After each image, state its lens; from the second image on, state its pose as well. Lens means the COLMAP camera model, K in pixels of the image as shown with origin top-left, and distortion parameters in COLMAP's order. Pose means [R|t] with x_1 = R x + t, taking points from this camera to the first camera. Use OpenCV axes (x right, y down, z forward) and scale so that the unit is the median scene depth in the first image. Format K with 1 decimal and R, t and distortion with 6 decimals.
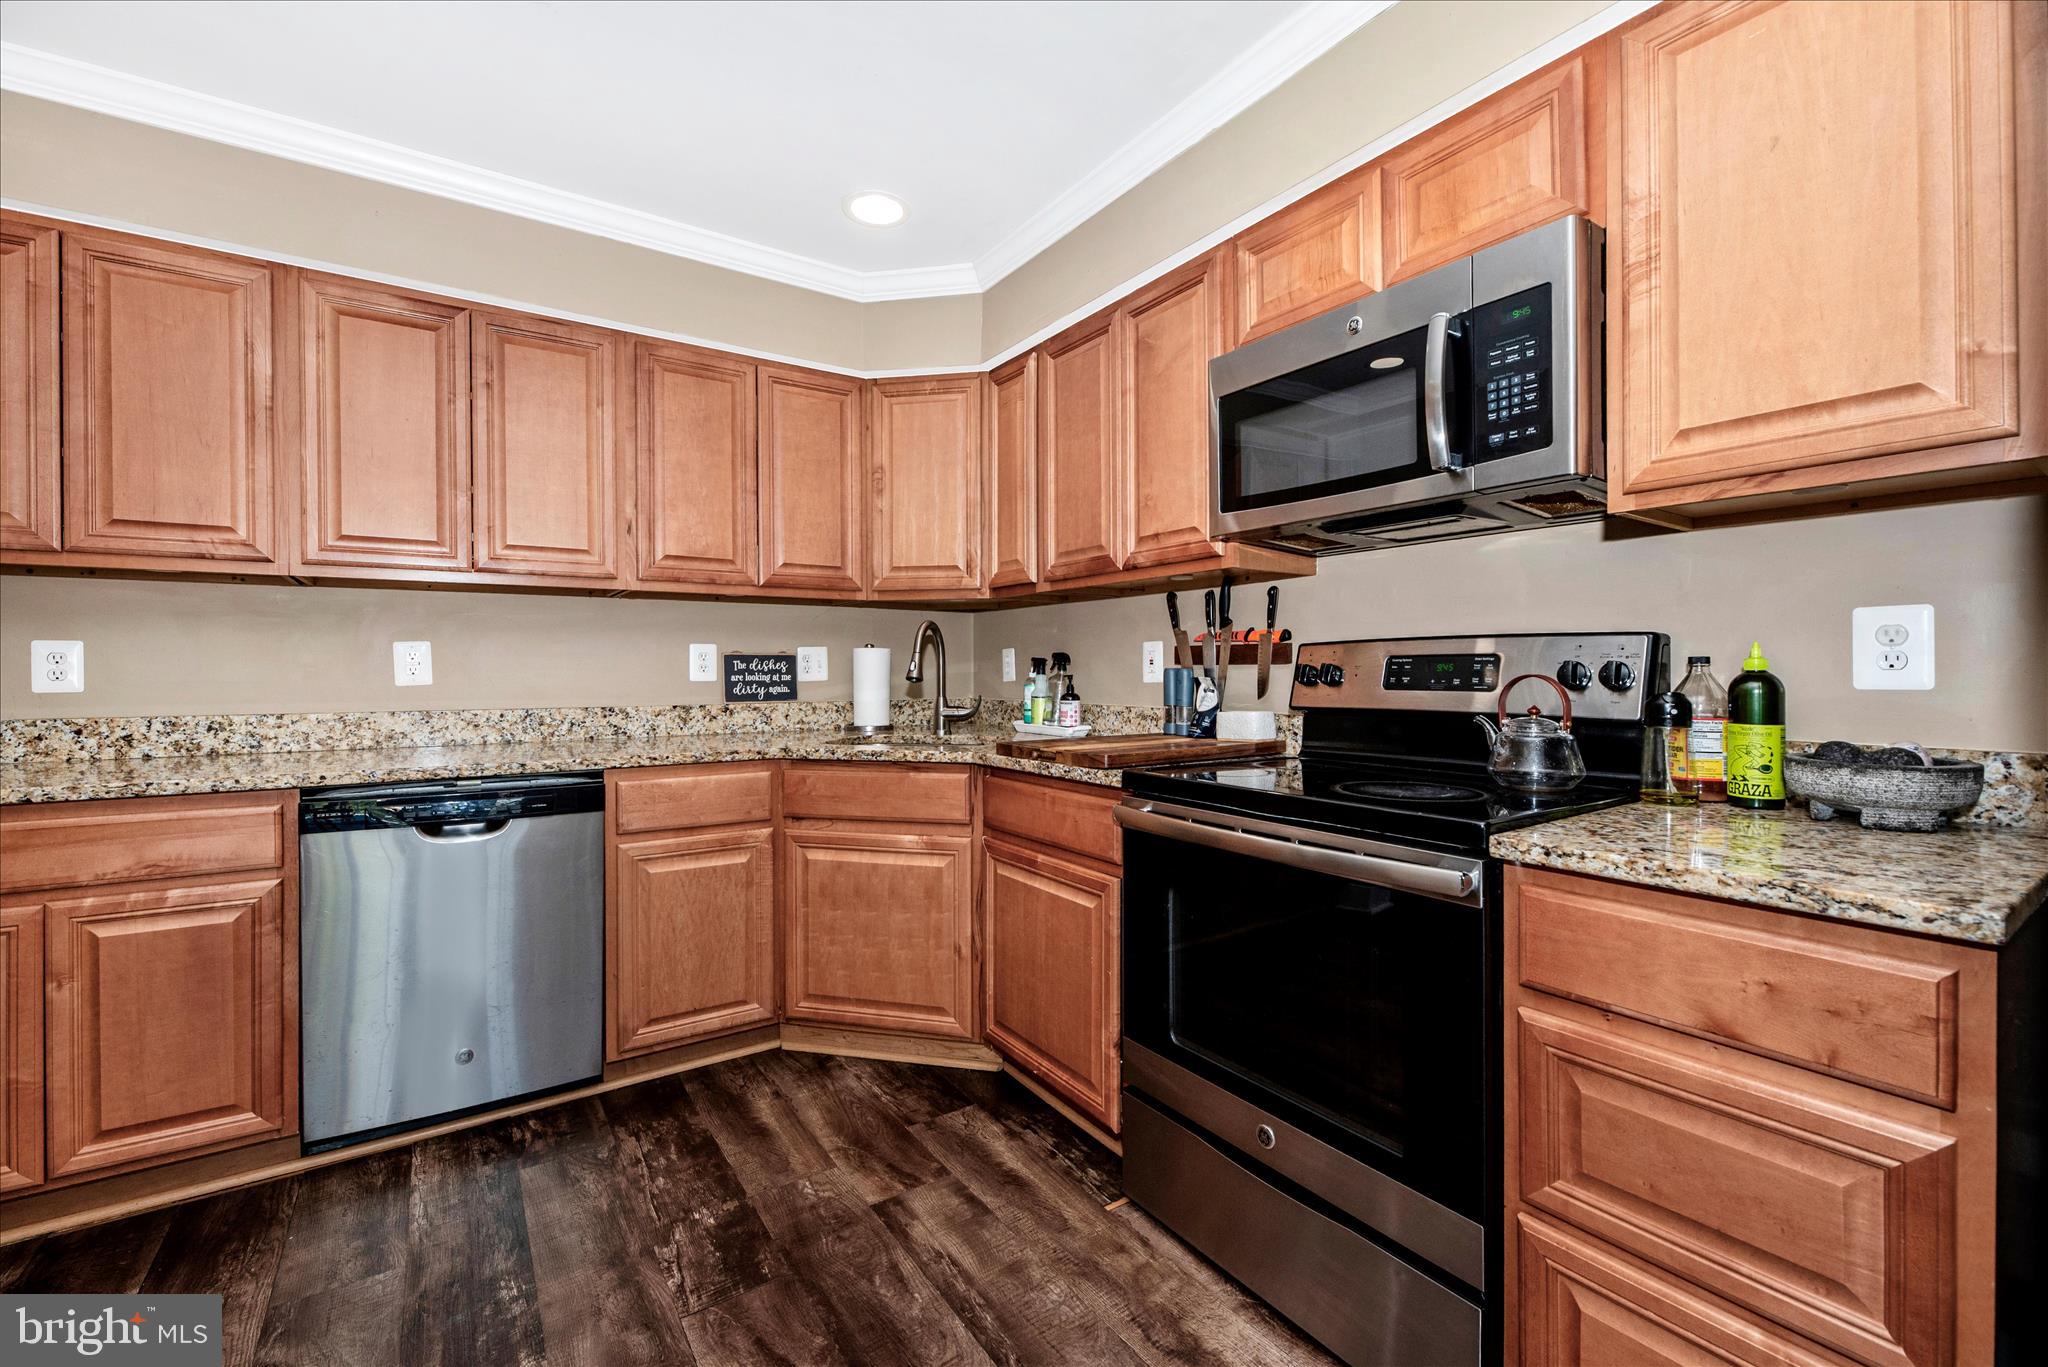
lens RADIAL K [[839.0, 0, 993.5], [0, 839.0, 682.3], [0, 0, 1]] dist [-0.001825, -0.000534]
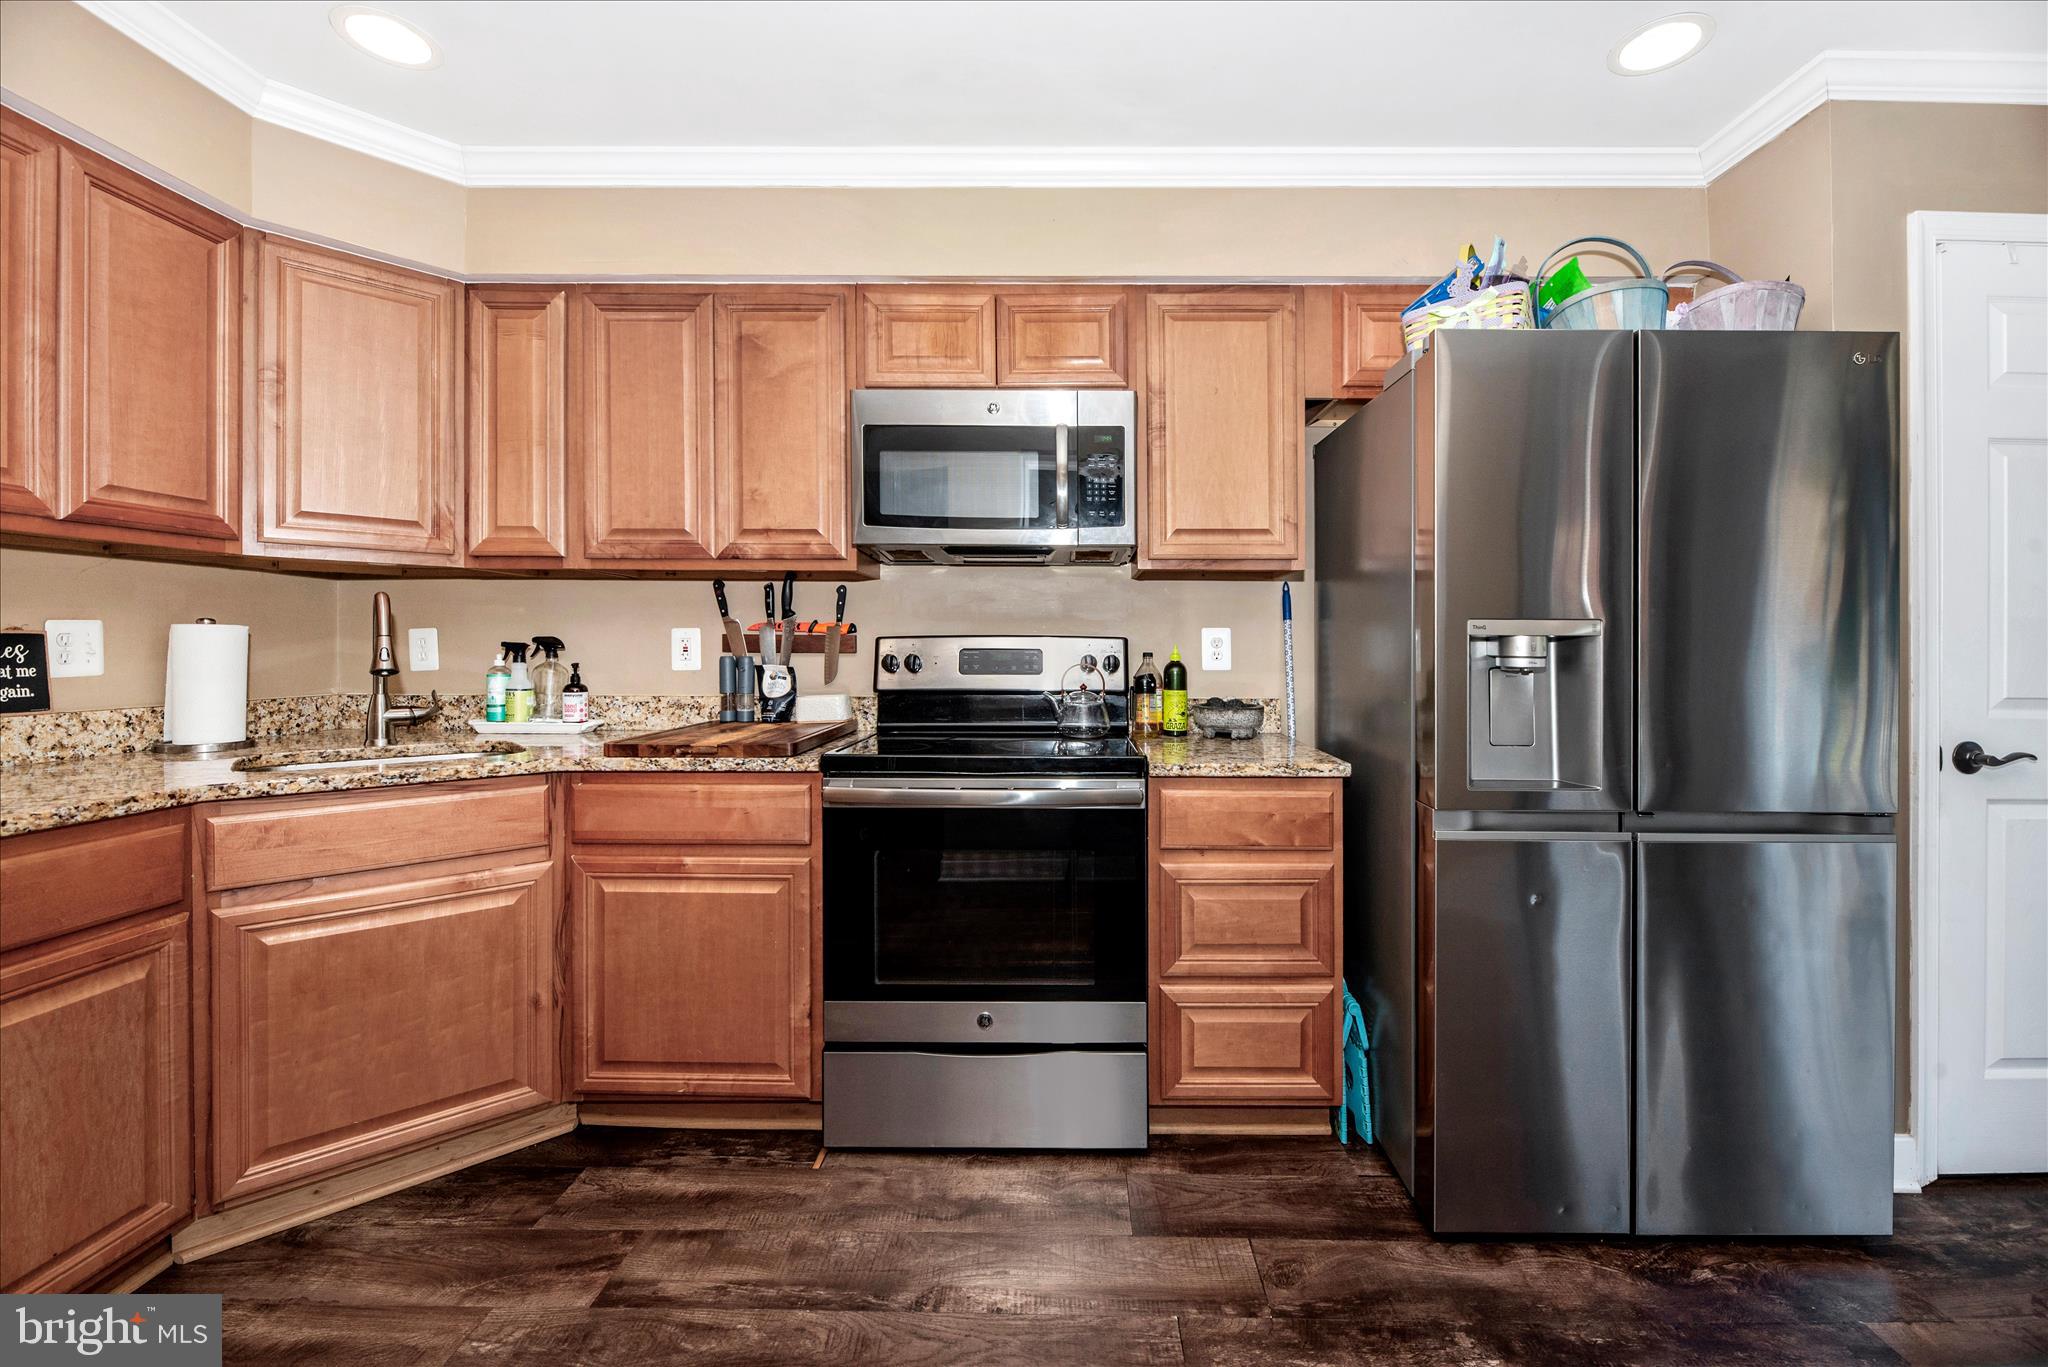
lens RADIAL K [[845.6, 0, 1069.3], [0, 845.6, 649.5], [0, 0, 1]] dist [0.000142, -0.002280]
pose [[0.554790, 0.001980, 0.831988, -0.454231], [0.007061, 0.999950, -0.007088, -0.016560], [-0.831960, 0.009807, 0.554749, 0.101655]]
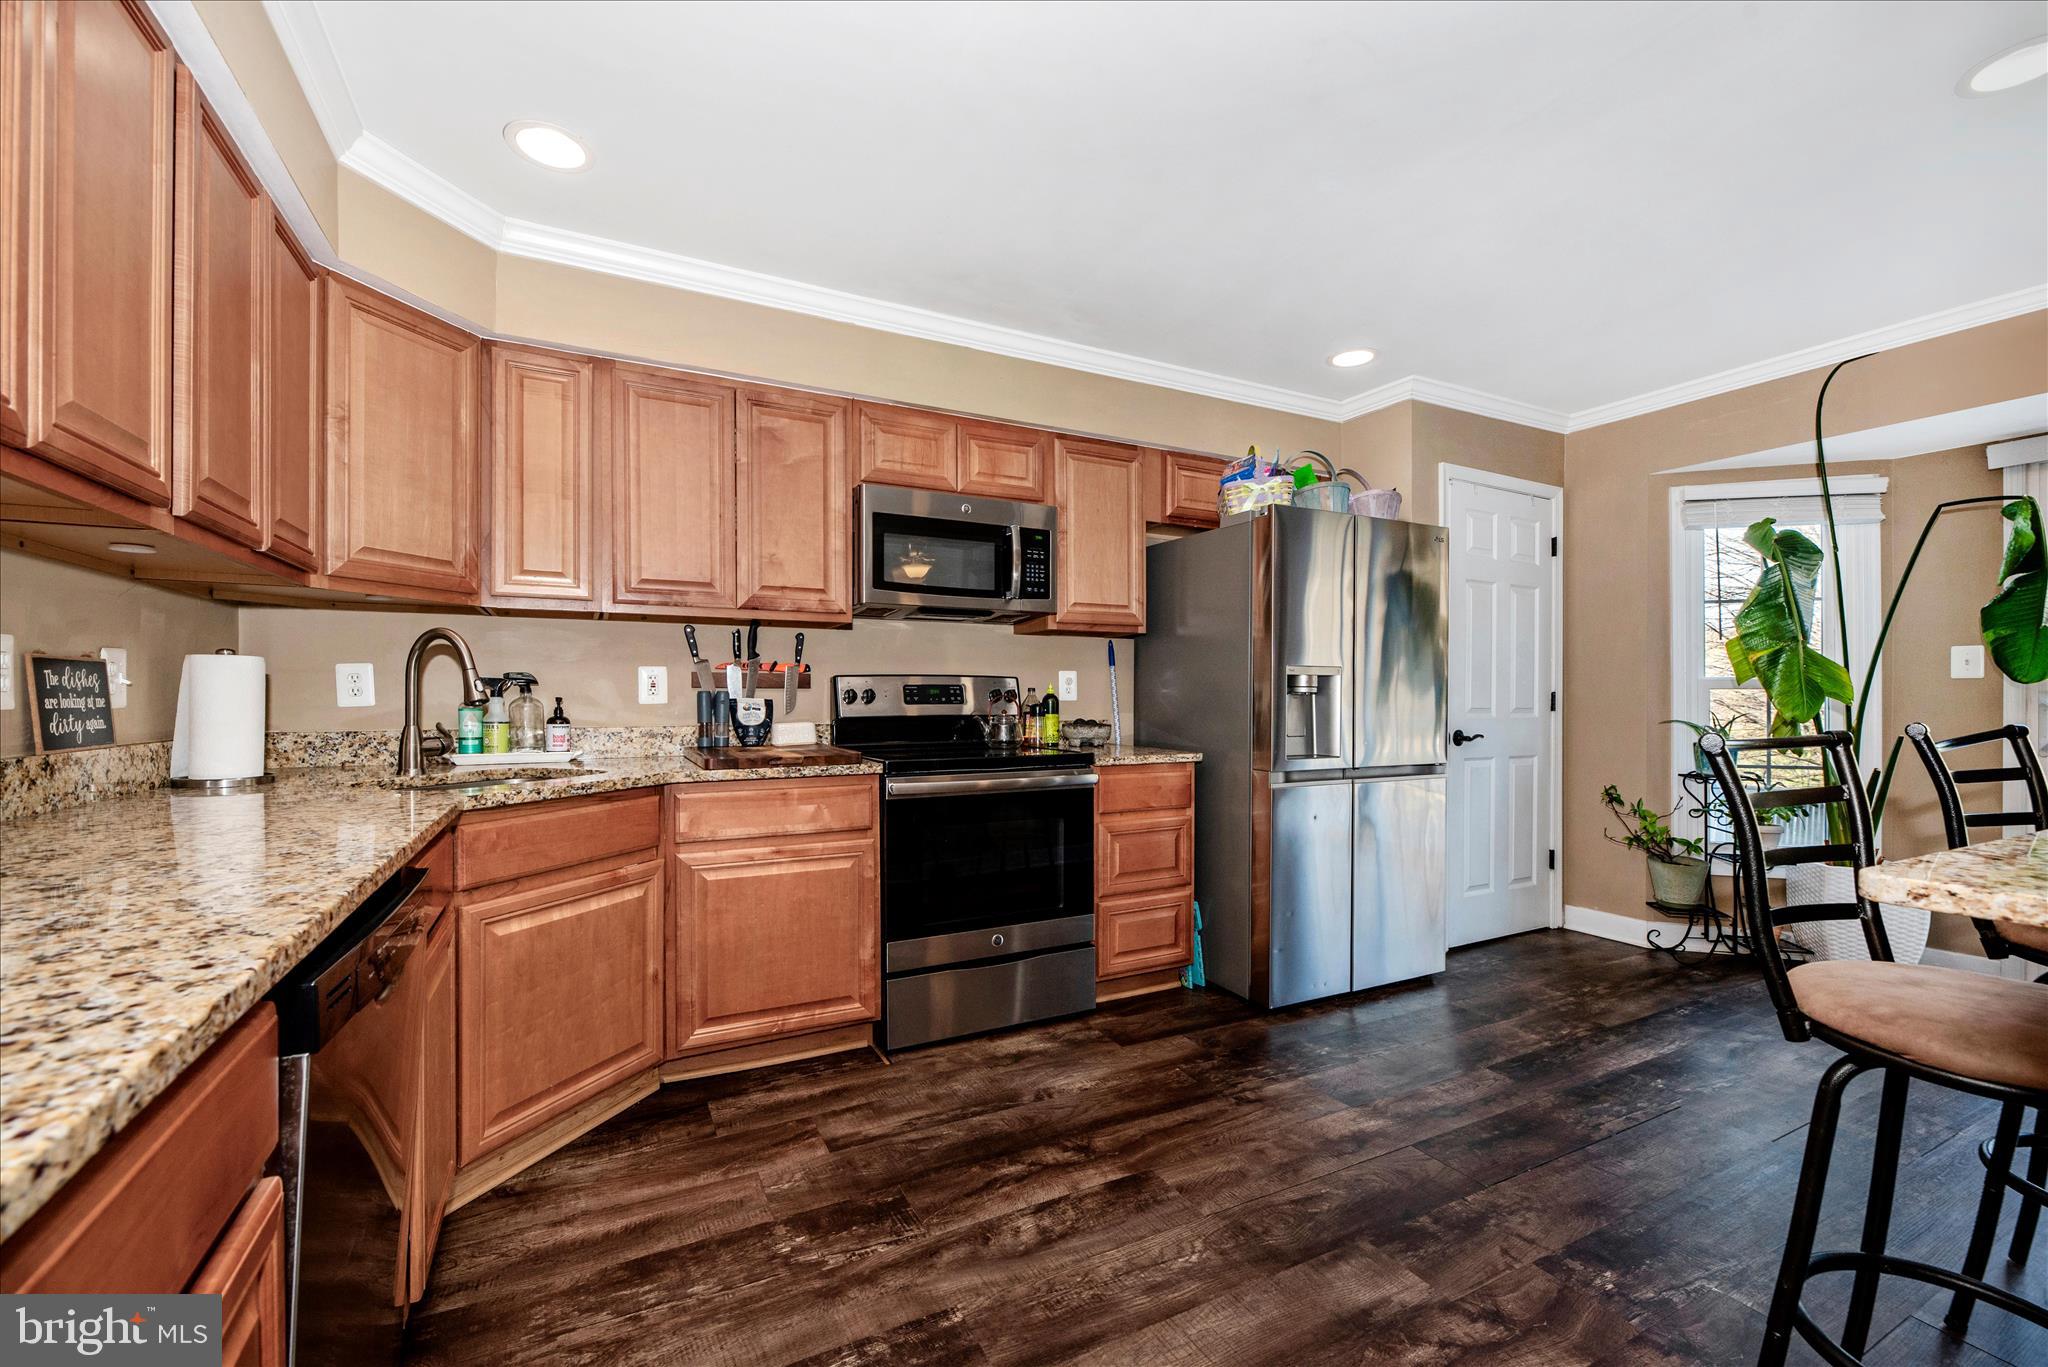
lens RADIAL K [[799.1, 0, 1029.6], [0, 799.1, 703.3], [0, 0, 1]] dist [-0.000822, -0.000275]
pose [[0.129994, -0.007770, 0.991484, -0.936370], [0.013330, 0.999893, 0.006088, -0.000151], [-0.991425, 0.012425, 0.130083, 0.448327]]
